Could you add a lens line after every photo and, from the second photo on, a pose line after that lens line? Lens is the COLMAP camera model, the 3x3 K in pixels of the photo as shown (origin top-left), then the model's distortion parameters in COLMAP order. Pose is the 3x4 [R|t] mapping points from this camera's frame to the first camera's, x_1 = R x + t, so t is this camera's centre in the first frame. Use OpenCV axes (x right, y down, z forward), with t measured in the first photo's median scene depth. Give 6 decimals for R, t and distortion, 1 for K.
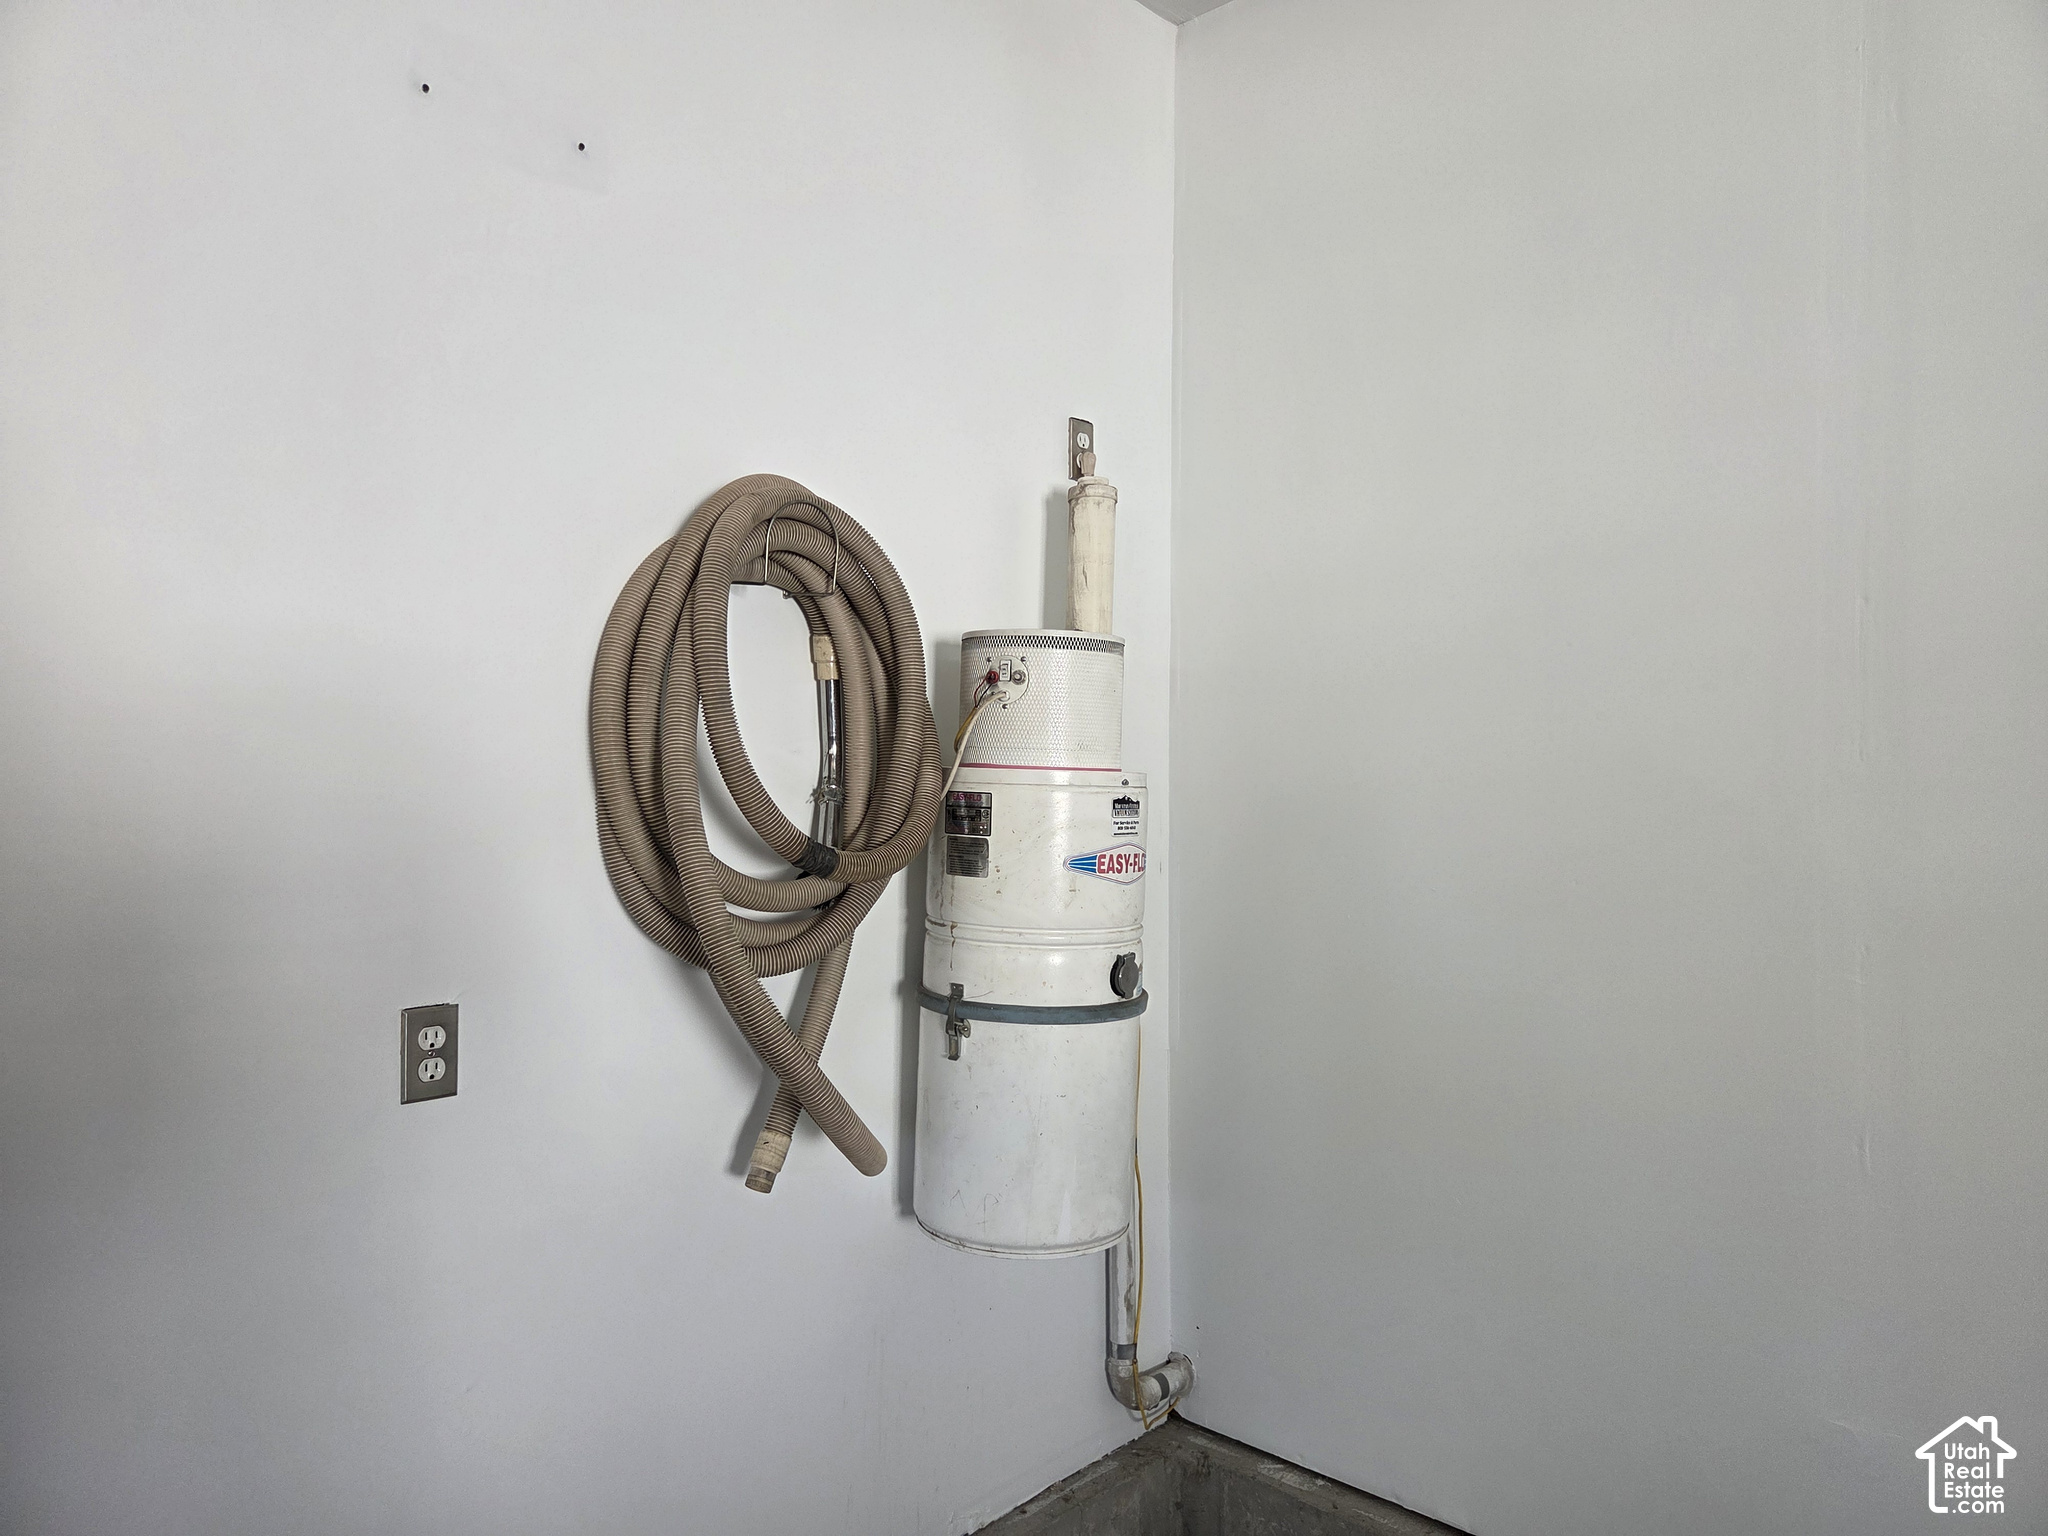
lens RADIAL K [[1381.1, 0, 1027.2], [0, 1381.1, 773.6], [0, 0, 1]] dist [0.051271, -0.043389]
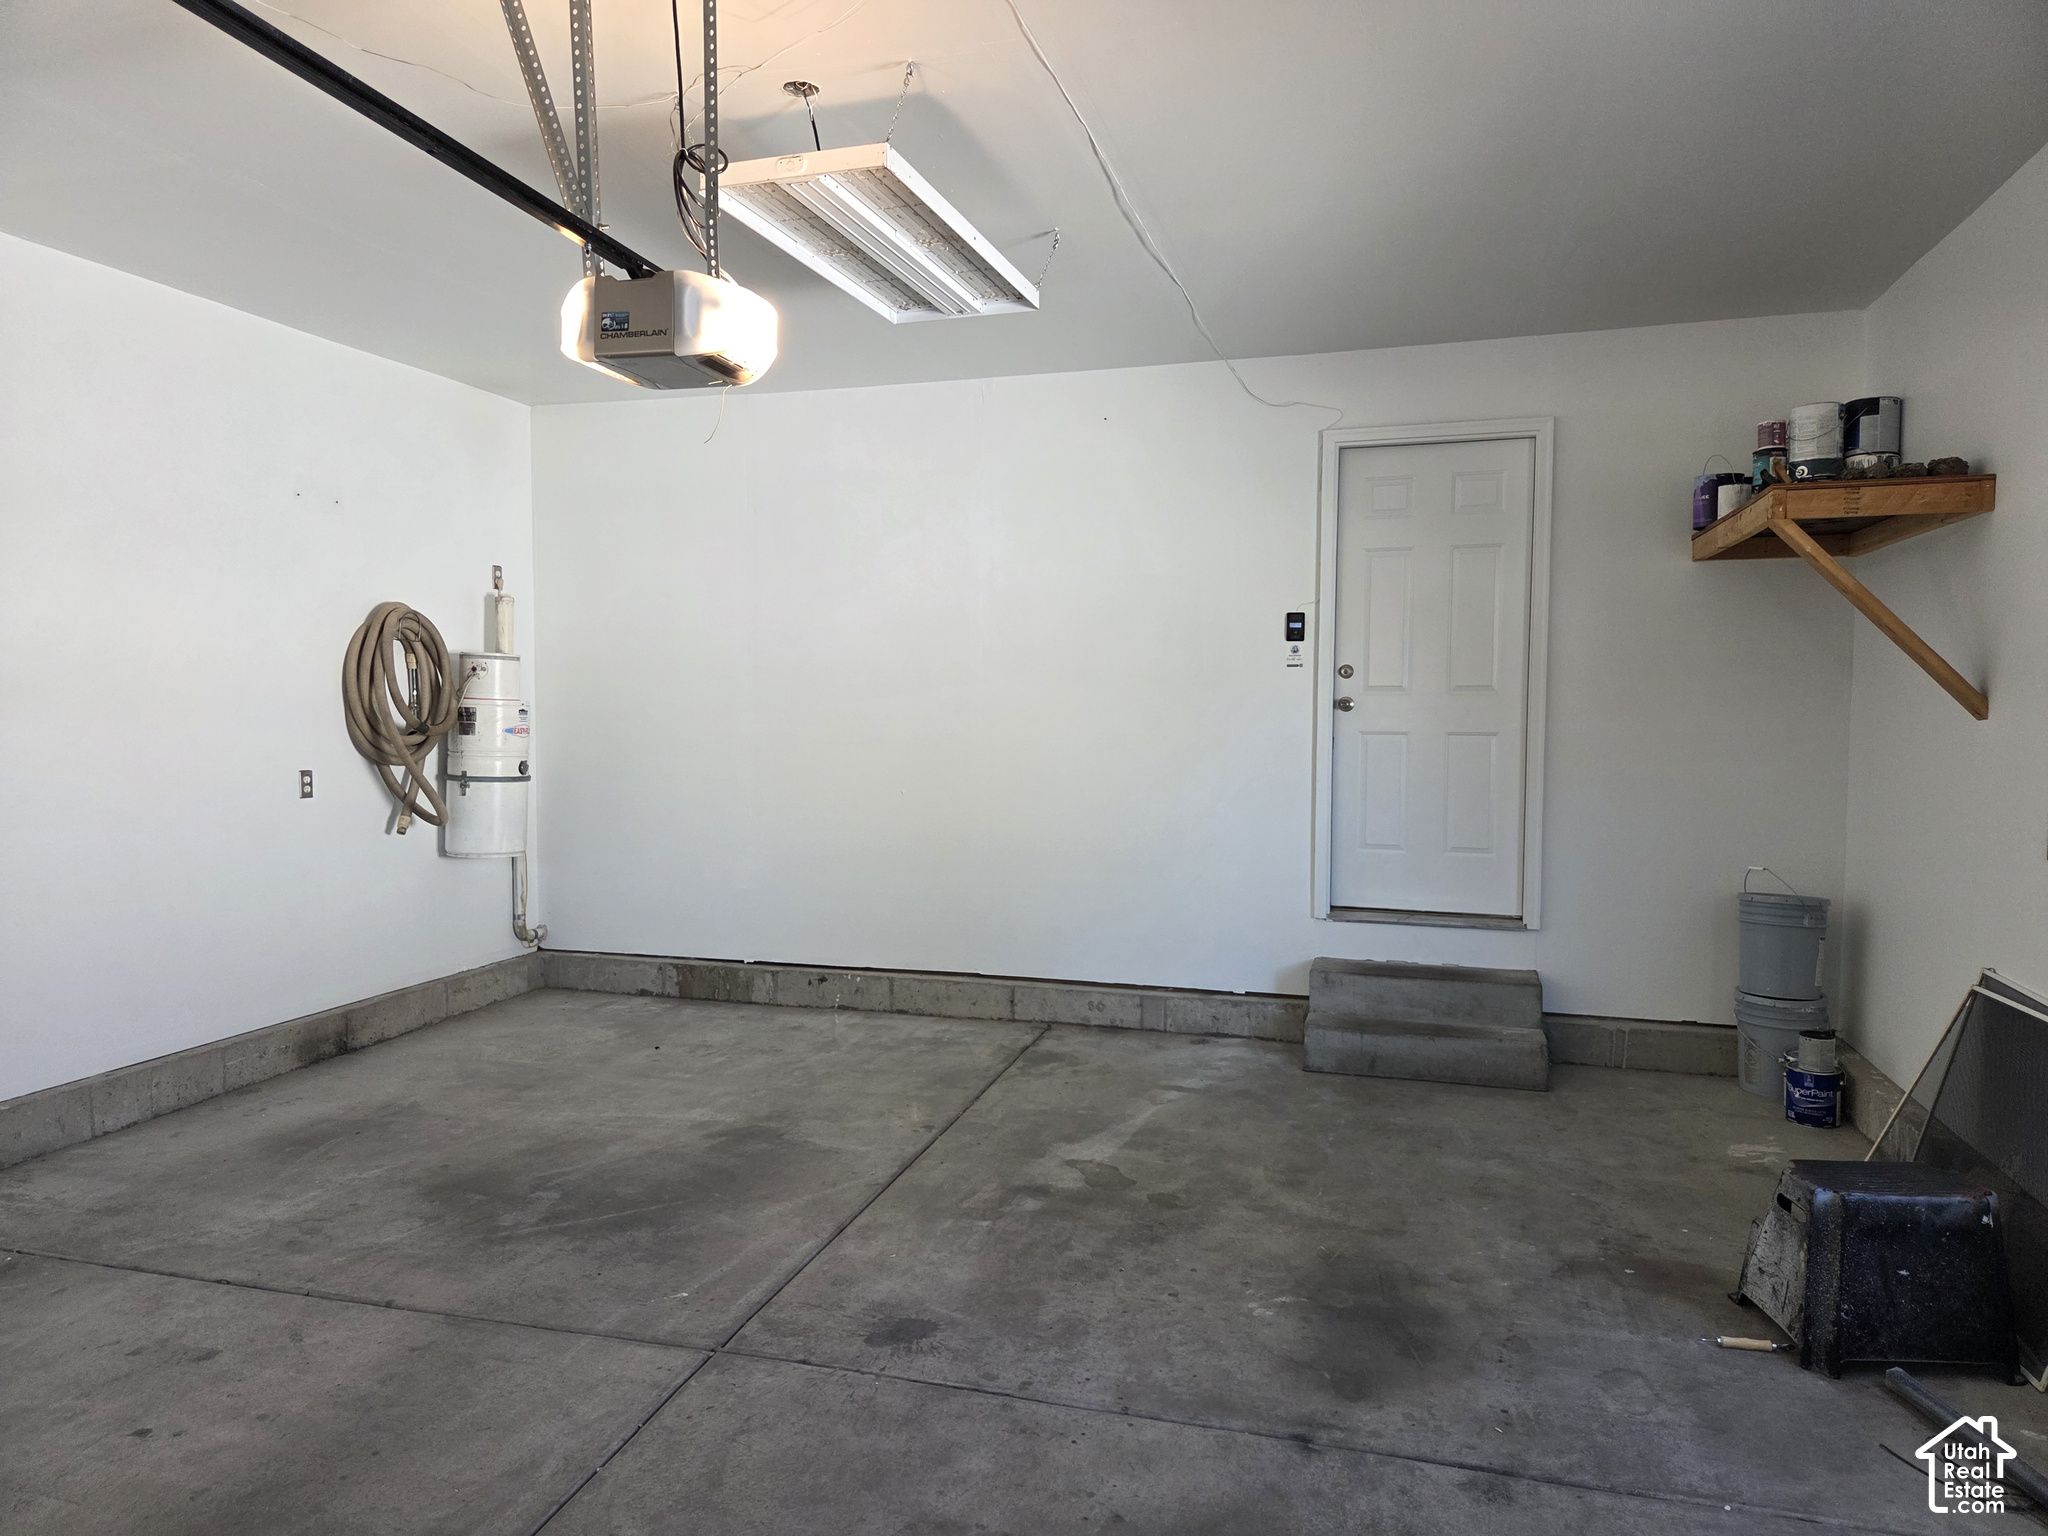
lens RADIAL K [[1381.1, 0, 1035.4], [0, 1381.1, 786.1], [0, 0, 1]] dist [0.051271, -0.043389]
pose [[0.893410, -0.021528, 0.448726, -0.297635], [-0.008740, 0.997829, 0.065271, -0.024020], [-0.449157, -0.062236, 0.891283, -2.253050]]
